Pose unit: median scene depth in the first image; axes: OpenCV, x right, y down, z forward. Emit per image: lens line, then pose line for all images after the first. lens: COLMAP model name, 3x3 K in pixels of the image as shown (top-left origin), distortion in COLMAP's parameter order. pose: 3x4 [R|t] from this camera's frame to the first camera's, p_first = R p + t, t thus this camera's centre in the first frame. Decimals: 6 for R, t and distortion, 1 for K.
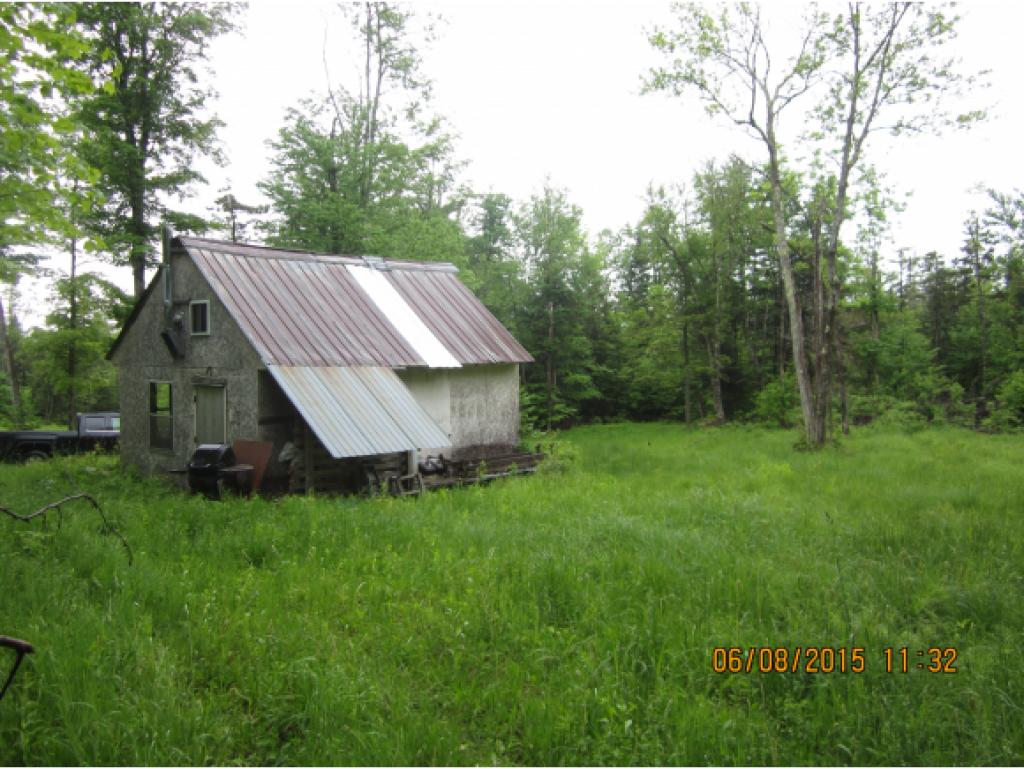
lens RADIAL K [[858.8, 0, 513.6], [0, 858.8, 395.5], [0, 0, 1]] dist [0.005797, -0.049277]
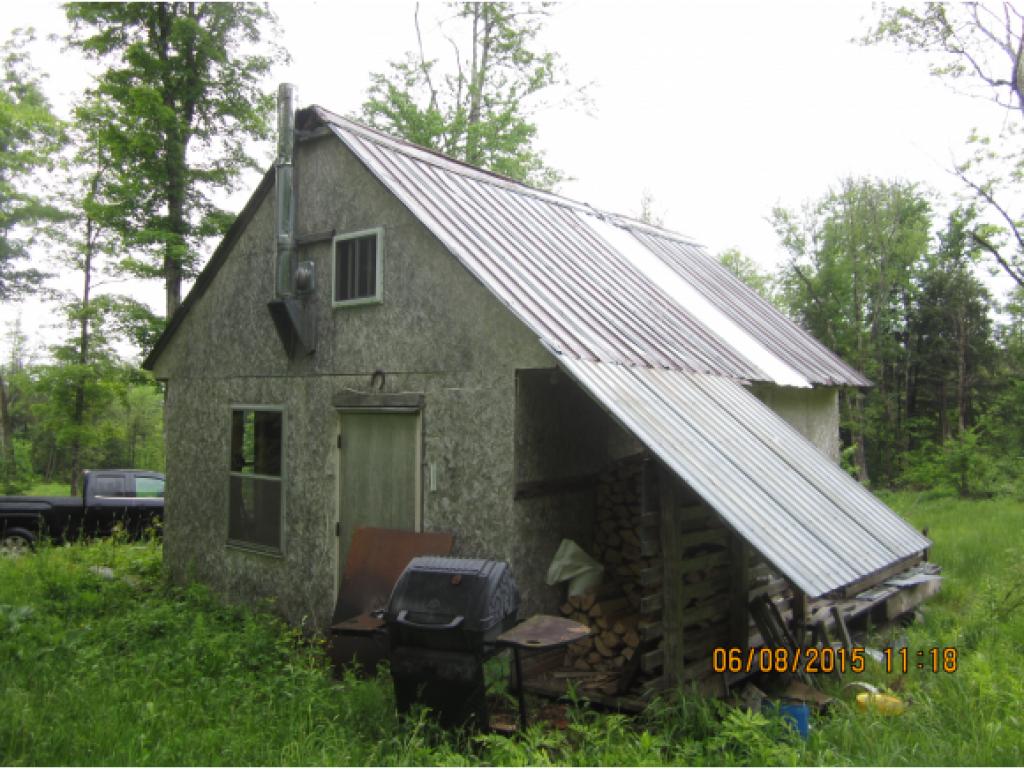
lens RADIAL K [[858.8, 0, 512.5], [0, 858.8, 387.6], [0, 0, 1]] dist [0.005797, -0.049277]
pose [[0.999930, 0.008615, -0.008144, -0.130033], [-0.009246, 0.996679, -0.080905, 0.005734], [0.007420, 0.080974, 0.996689, 0.253421]]
